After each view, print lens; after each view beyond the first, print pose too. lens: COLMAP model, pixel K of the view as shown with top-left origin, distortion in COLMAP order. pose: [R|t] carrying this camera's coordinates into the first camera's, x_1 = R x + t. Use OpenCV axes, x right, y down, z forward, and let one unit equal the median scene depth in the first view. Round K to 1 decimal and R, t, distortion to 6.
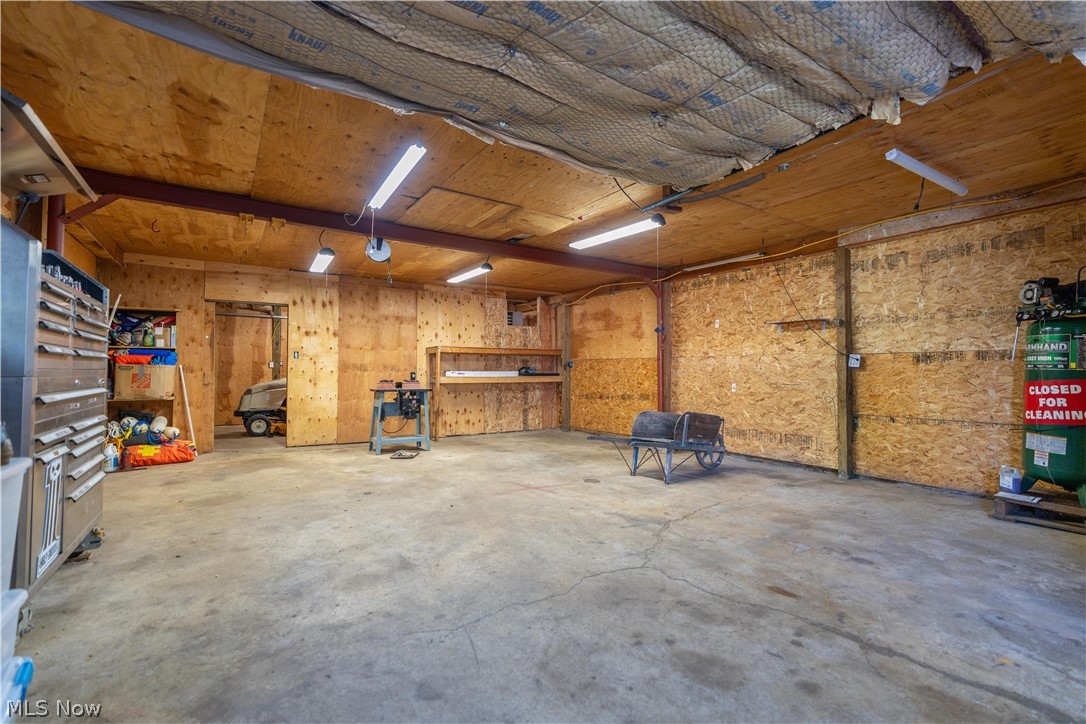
lens RADIAL K [[488.8, 0, 541.7], [0, 488.8, 362.0], [0, 0, 1]] dist [-0.005858, 0.002891]
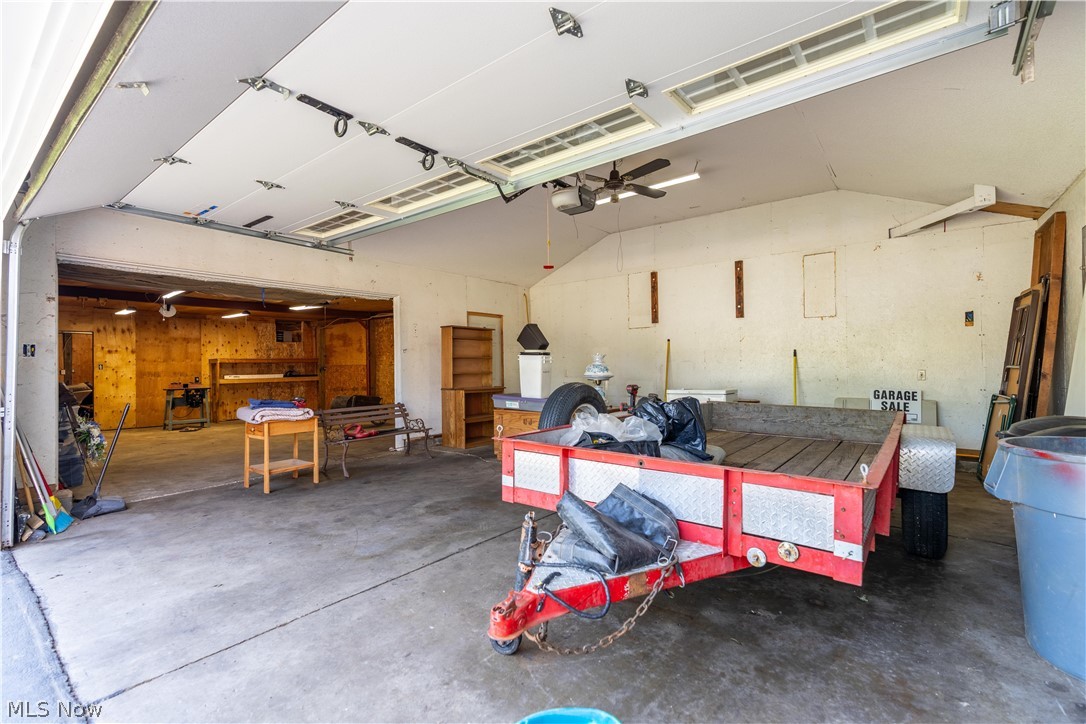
lens RADIAL K [[488.8, 0, 546.3], [0, 488.8, 362.0], [0, 0, 1]] dist [-0.005858, 0.002891]
pose [[0.944247, -0.013923, 0.328942, 0.242624], [0.010086, 0.999860, 0.013368, -0.032302], [-0.329082, -0.009305, 0.944255, -0.723553]]
